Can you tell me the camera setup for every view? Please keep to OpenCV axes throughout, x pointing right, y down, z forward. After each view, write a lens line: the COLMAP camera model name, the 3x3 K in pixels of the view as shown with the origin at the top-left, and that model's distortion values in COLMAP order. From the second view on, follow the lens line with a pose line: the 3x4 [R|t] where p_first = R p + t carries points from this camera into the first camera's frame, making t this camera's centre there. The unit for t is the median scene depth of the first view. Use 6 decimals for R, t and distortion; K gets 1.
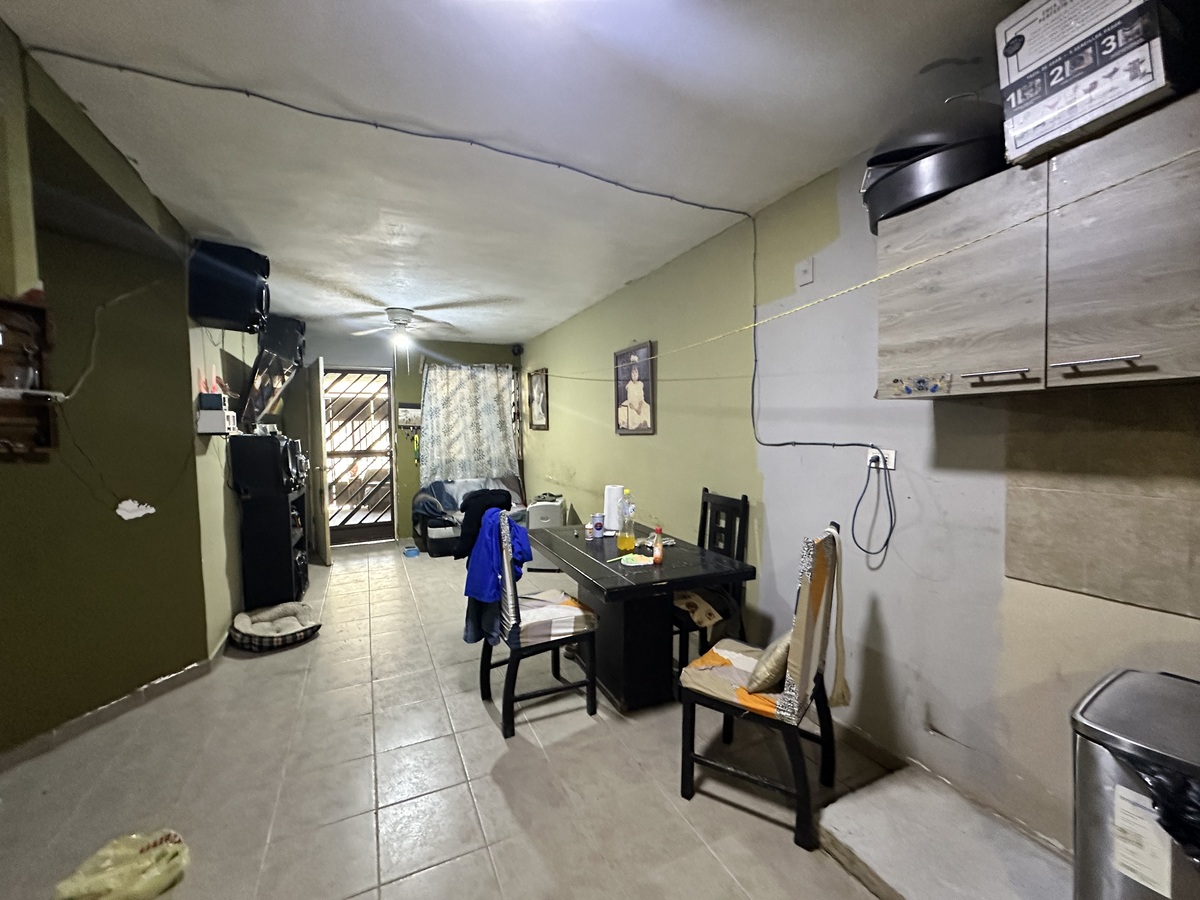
lens RADIAL K [[481.8, 0, 601.8], [0, 481.8, 447.0], [0, 0, 1]] dist [0.000627, 0.001258]
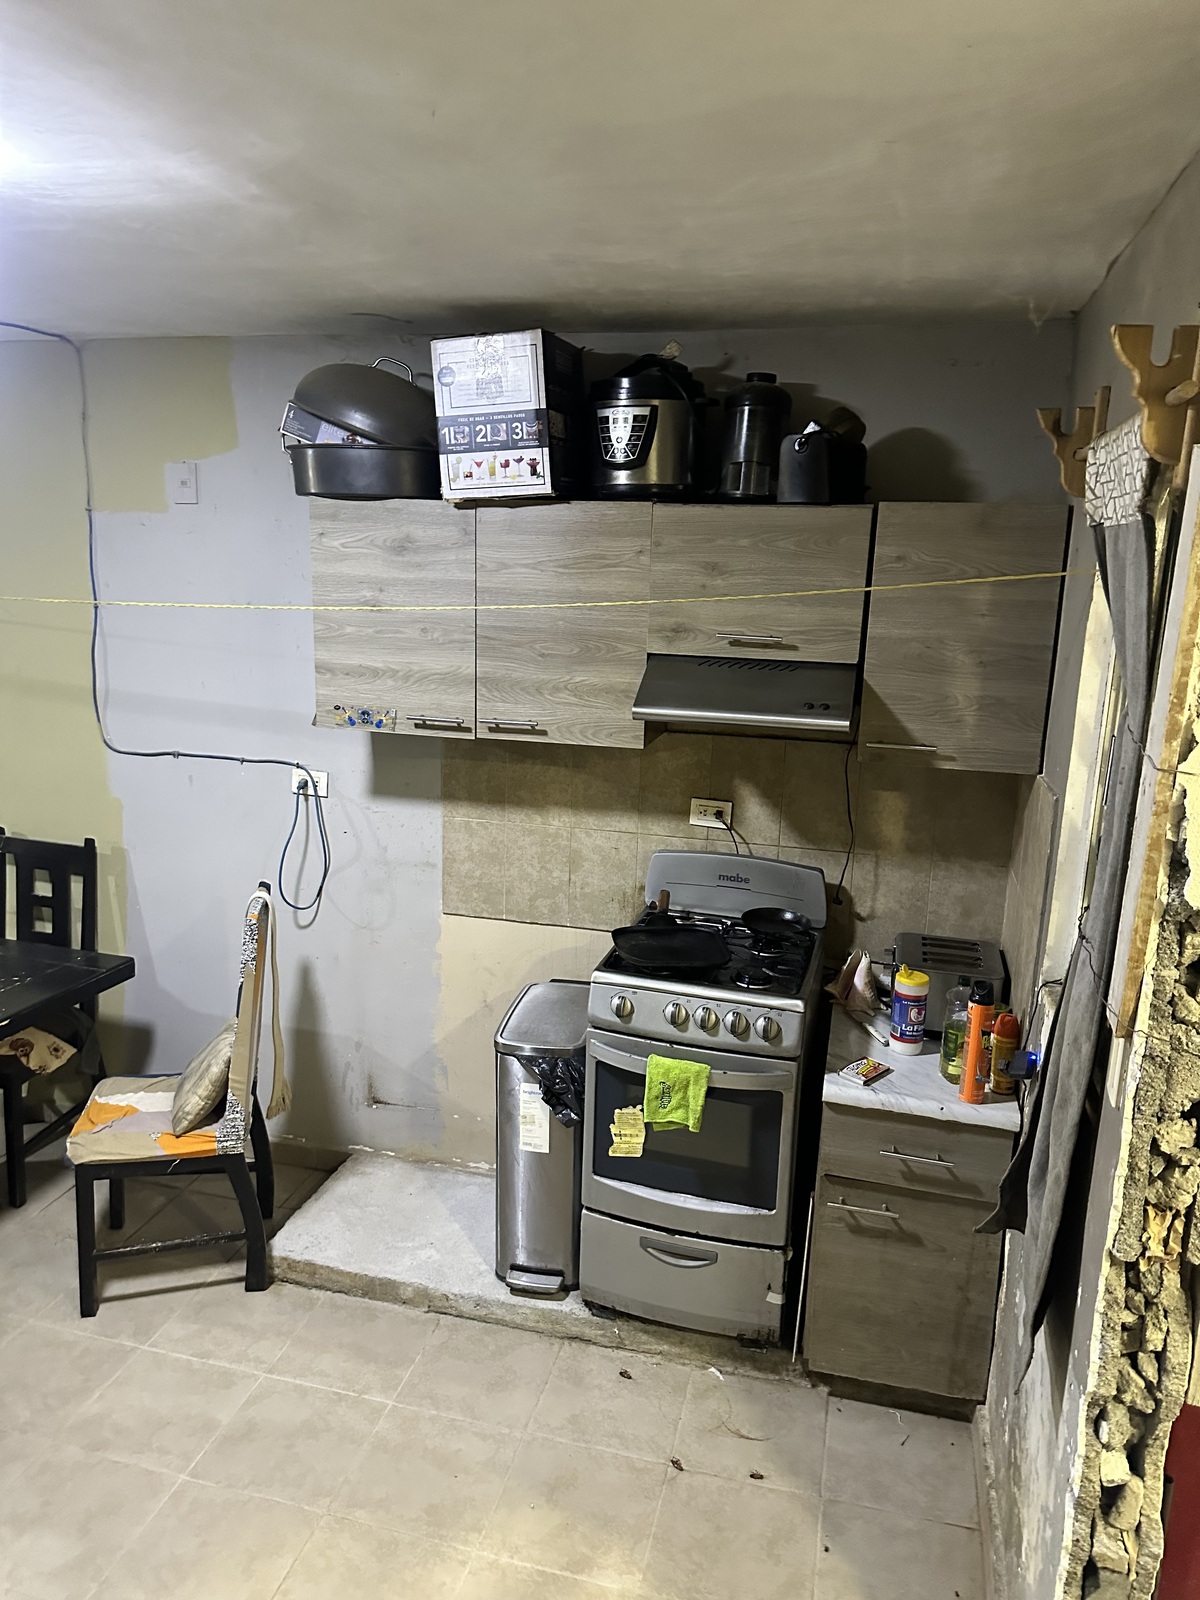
lens RADIAL K [[1120.5, 0, 605.1], [0, 1120.5, 798.2], [0, 0, 1]] dist [0.023258, -0.020591]
pose [[0.644601, -0.124100, 0.754380, -0.503516], [-0.012536, 0.984889, 0.172732, -0.298807], [-0.764417, -0.120800, 0.633304, -0.516350]]
